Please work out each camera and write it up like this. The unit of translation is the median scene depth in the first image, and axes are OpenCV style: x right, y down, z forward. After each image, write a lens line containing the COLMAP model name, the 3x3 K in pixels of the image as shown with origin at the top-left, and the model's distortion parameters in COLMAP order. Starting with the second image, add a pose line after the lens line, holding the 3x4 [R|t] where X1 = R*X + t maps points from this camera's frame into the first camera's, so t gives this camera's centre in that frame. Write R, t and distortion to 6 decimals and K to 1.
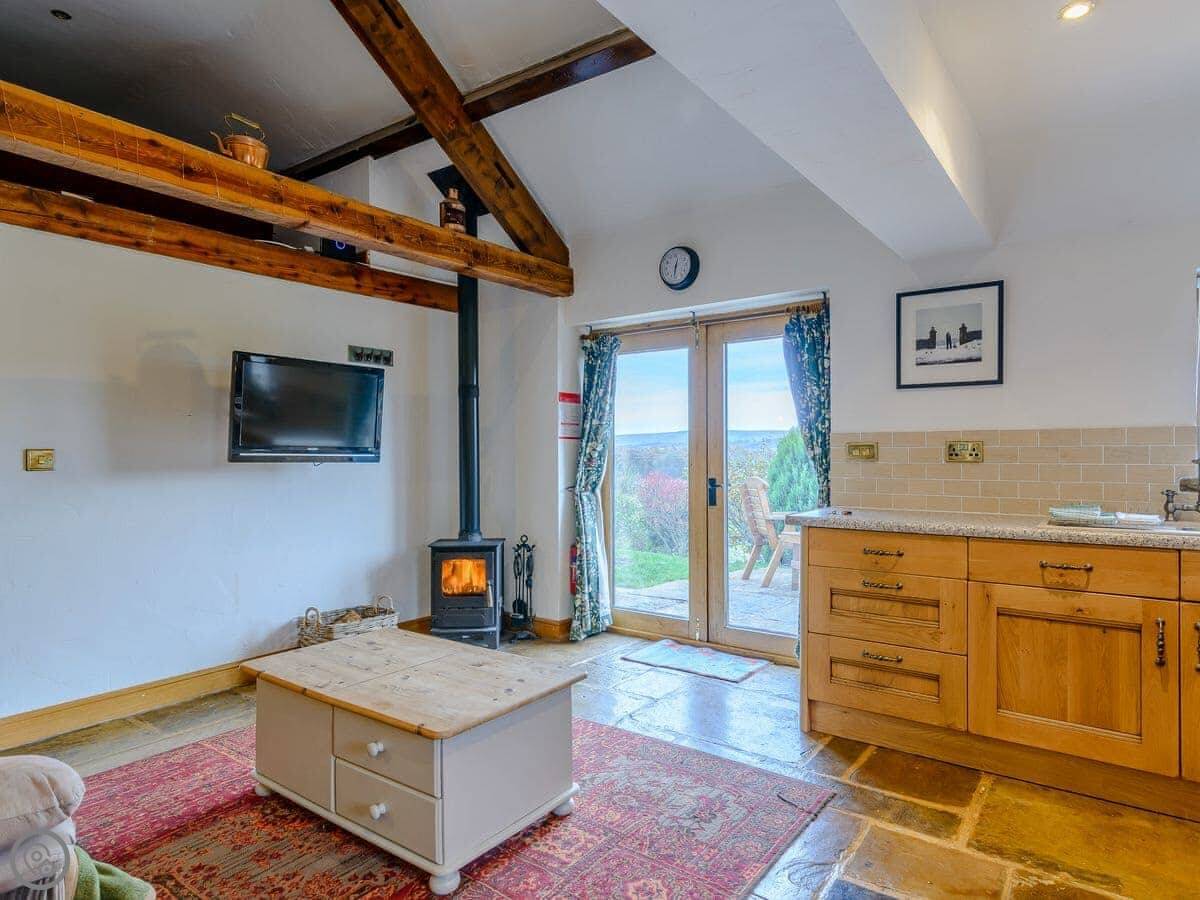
lens RADIAL K [[692.2, 0, 632.1], [0, 692.2, 456.1], [0, 0, 1]] dist [0.017396, -0.000105]
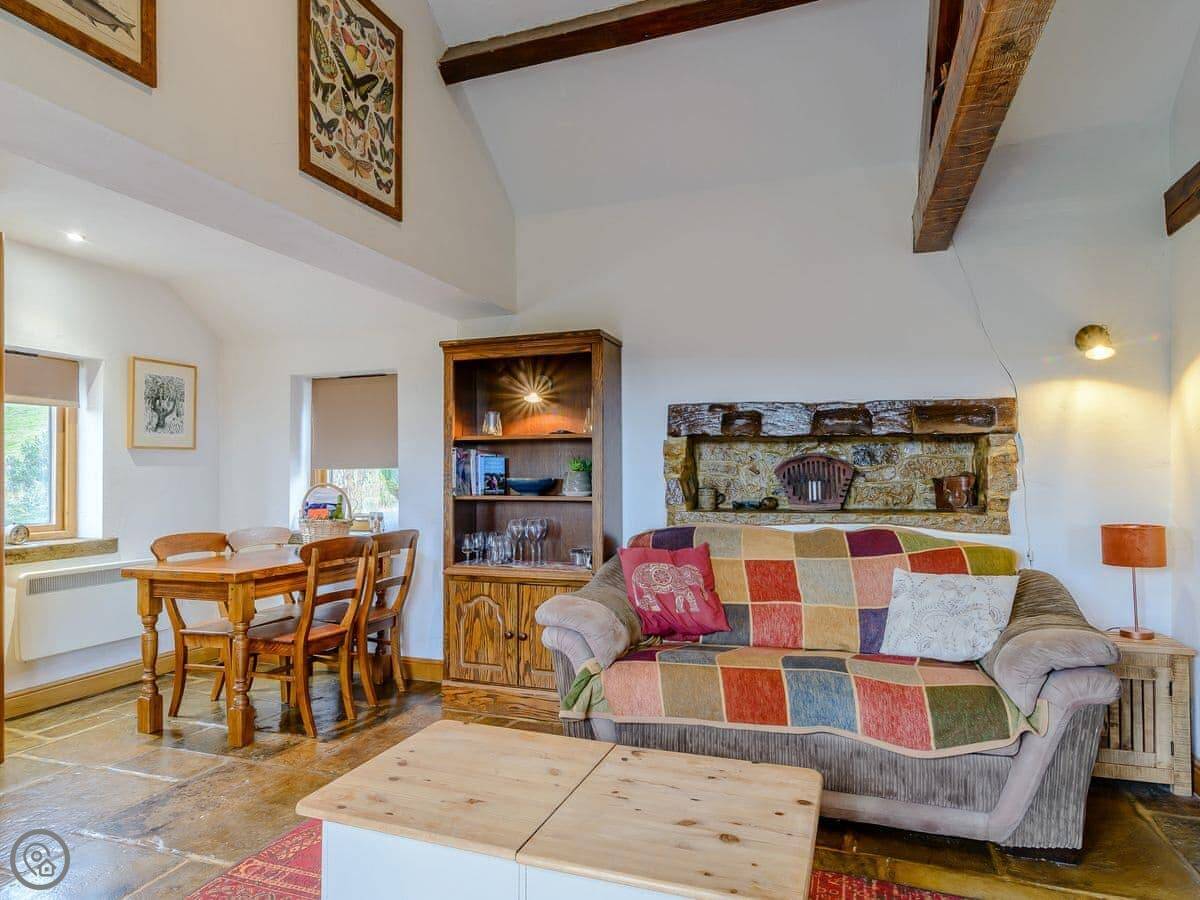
lens RADIAL K [[743.1, 0, 582.0], [0, 743.1, 464.2], [0, 0, 1]] dist [0.005955, -0.000374]
pose [[-0.967648, 0.005440, -0.252246, -0.109949], [0.006926, 0.999964, -0.005001, -0.008183], [0.252210, -0.006587, -0.967650, 1.290547]]
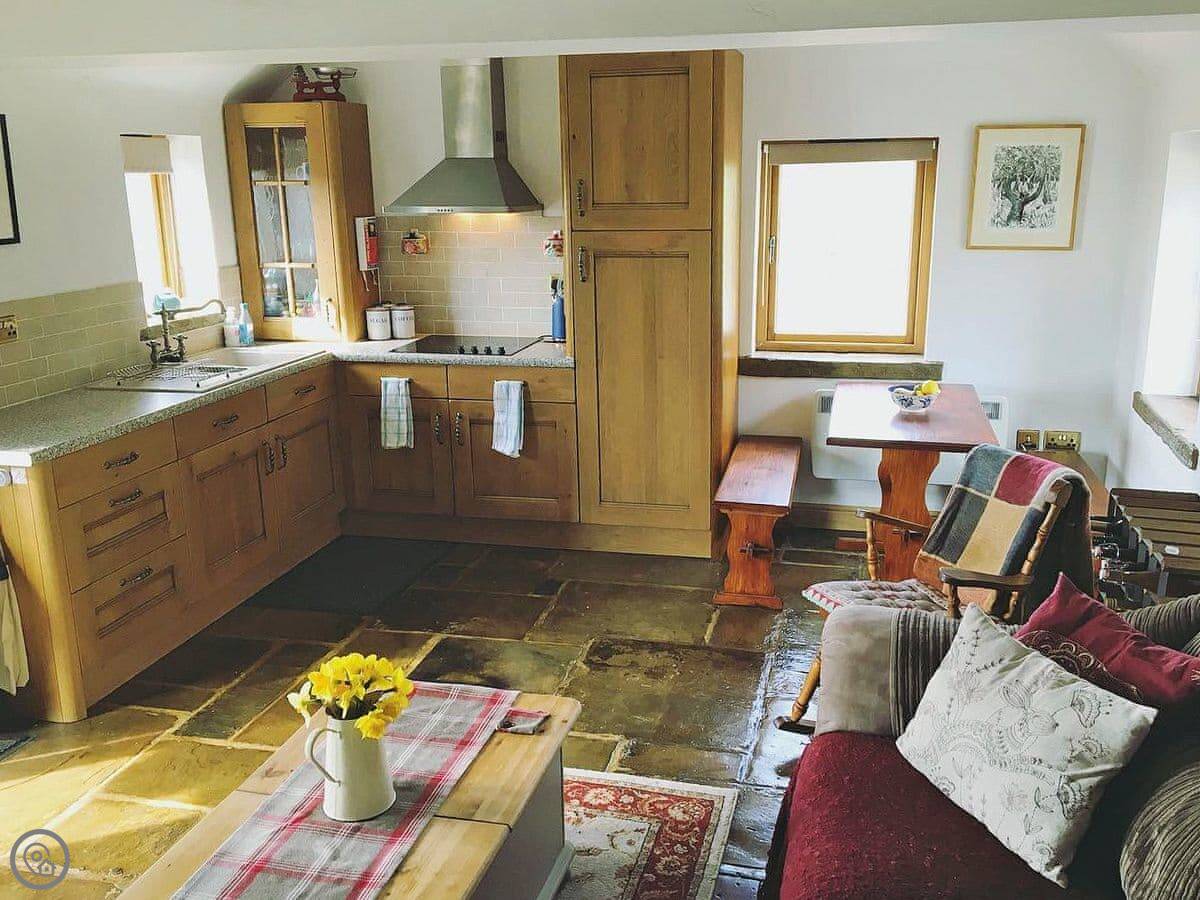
lens RADIAL K [[1081.9, 0, 624.7], [0, 1081.9, 450.0], [0, 0, 1]] dist [0.061013, -0.007099]
pose [[-0.366393, -0.228483, 0.901971, -0.945665], [0.018972, 0.967346, 0.252750, -0.177869], [-0.930267, 0.109718, -0.350094, 0.787023]]
